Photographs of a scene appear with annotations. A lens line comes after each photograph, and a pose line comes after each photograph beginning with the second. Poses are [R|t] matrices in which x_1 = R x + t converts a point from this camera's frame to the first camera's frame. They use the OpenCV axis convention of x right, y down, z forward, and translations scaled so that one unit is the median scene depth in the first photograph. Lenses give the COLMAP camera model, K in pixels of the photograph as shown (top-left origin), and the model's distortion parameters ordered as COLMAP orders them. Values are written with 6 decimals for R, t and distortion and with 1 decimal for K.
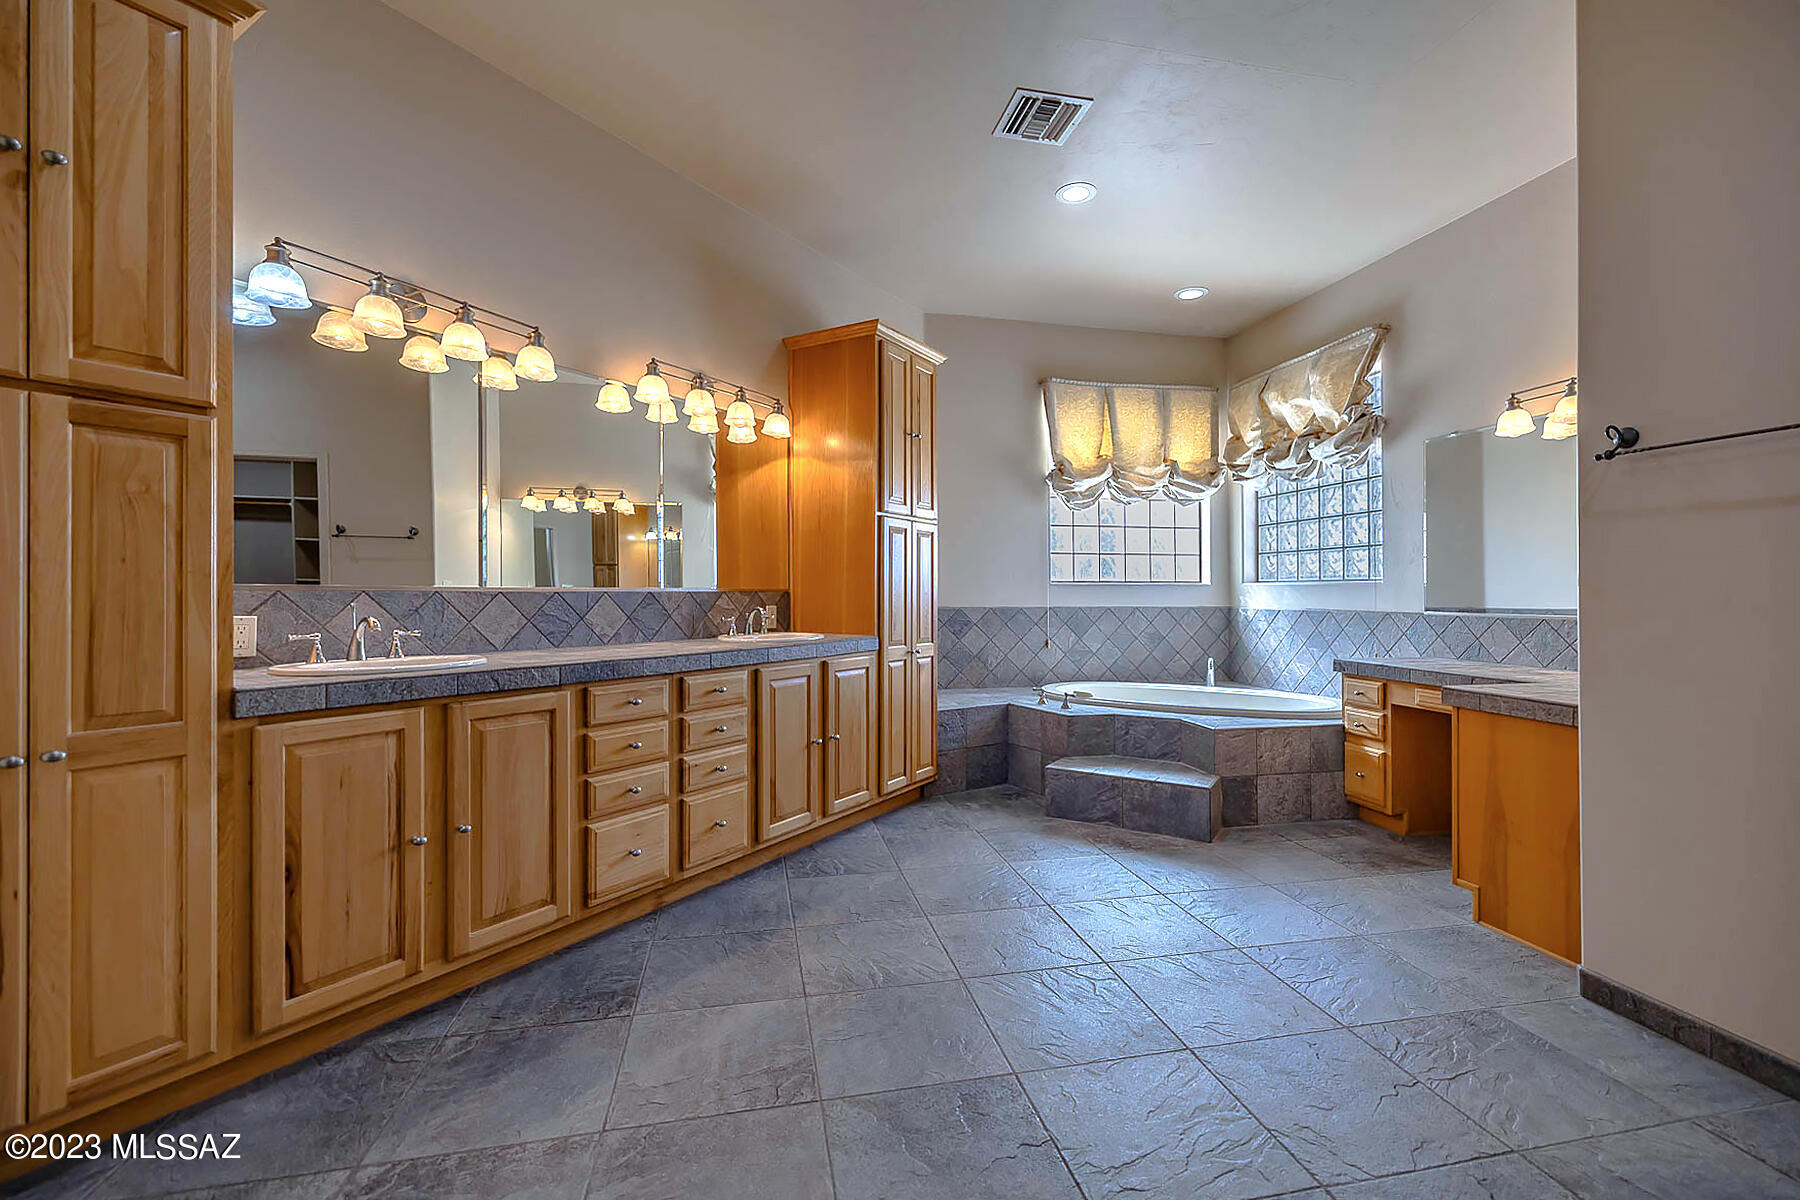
lens RADIAL K [[808.2, 0, 945.4], [0, 808.2, 574.9], [0, 0, 1]] dist [0.004933, -0.000746]
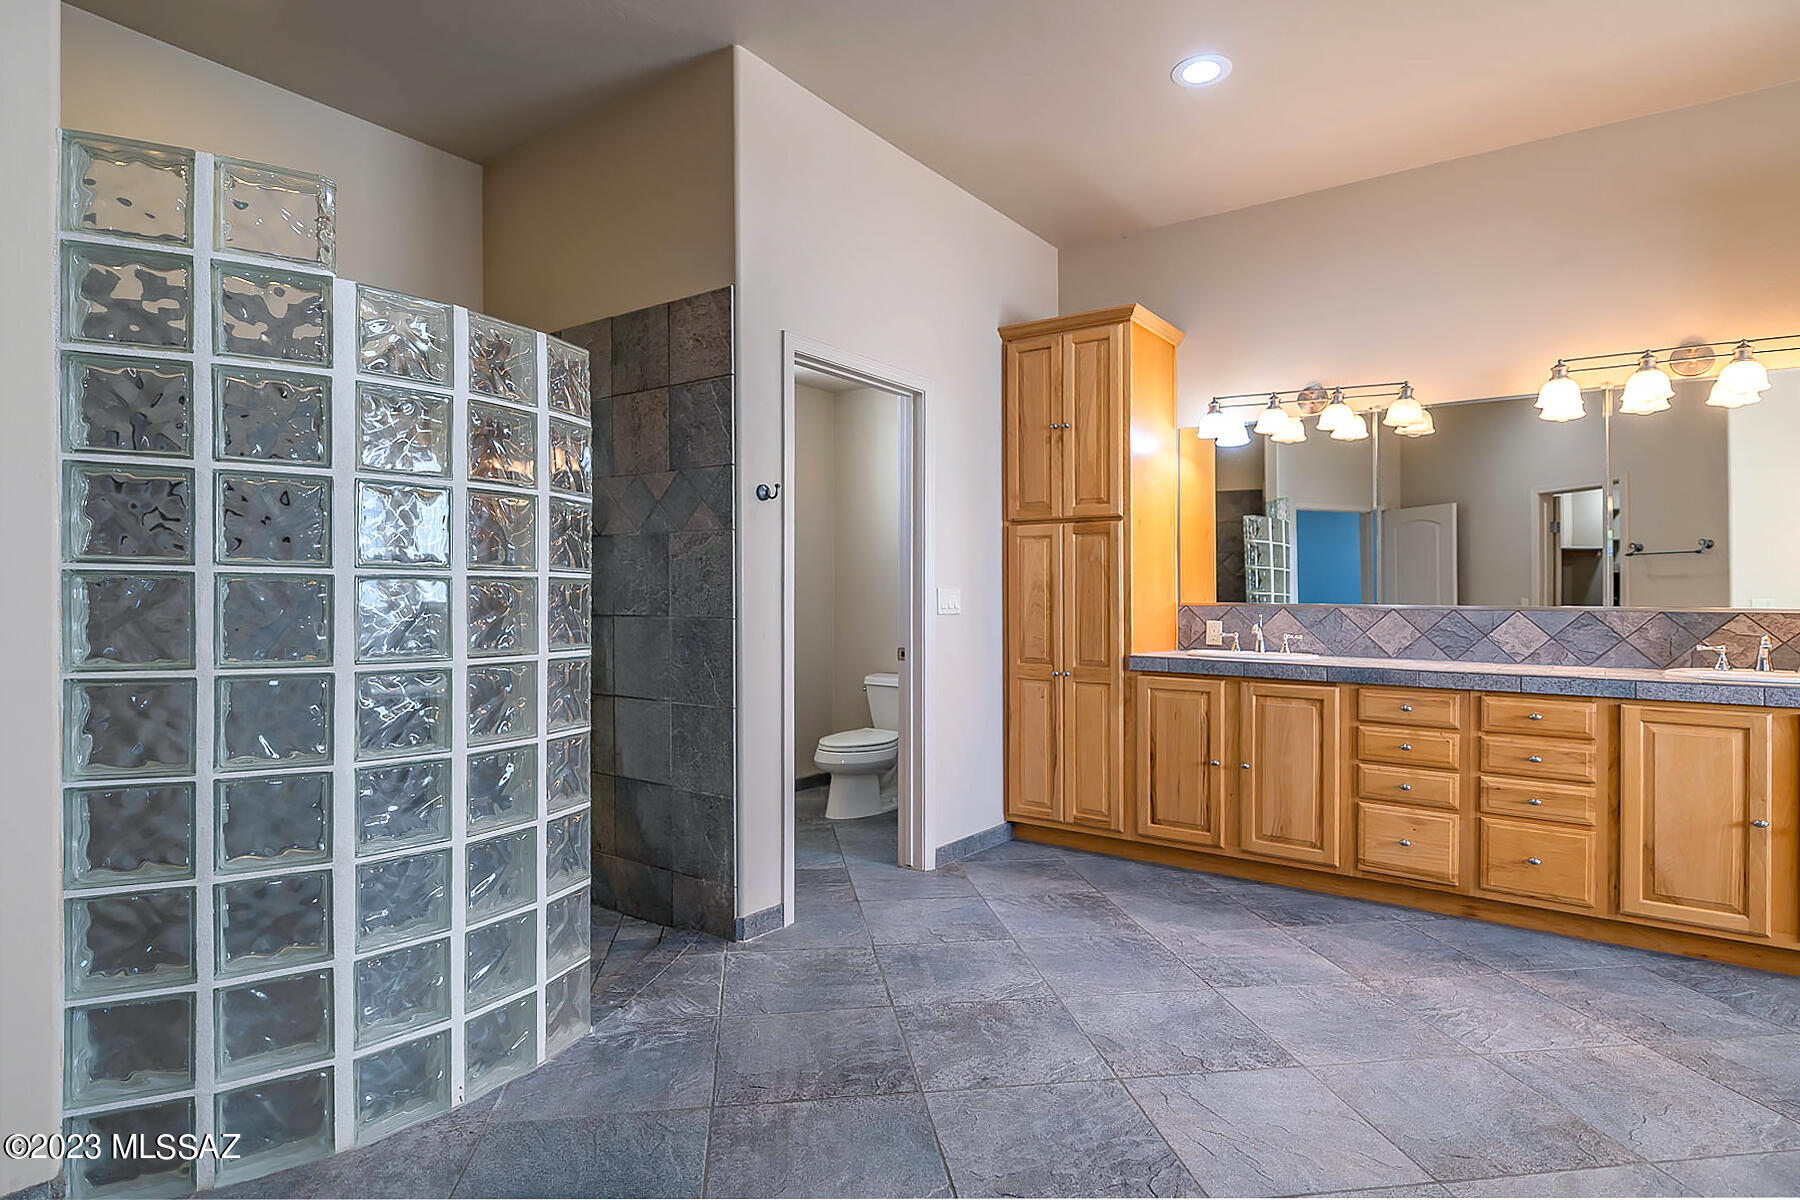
lens RADIAL K [[875.2, 0, 902.8], [0, 875.2, 604.5], [0, 0, 1]] dist [0.004247, 0.000198]
pose [[-0.061701, 0.002238, -0.998092, 0.983103], [0.011186, 0.999936, 0.001551, 0.004769], [0.998032, -0.011069, -0.061723, 0.437012]]
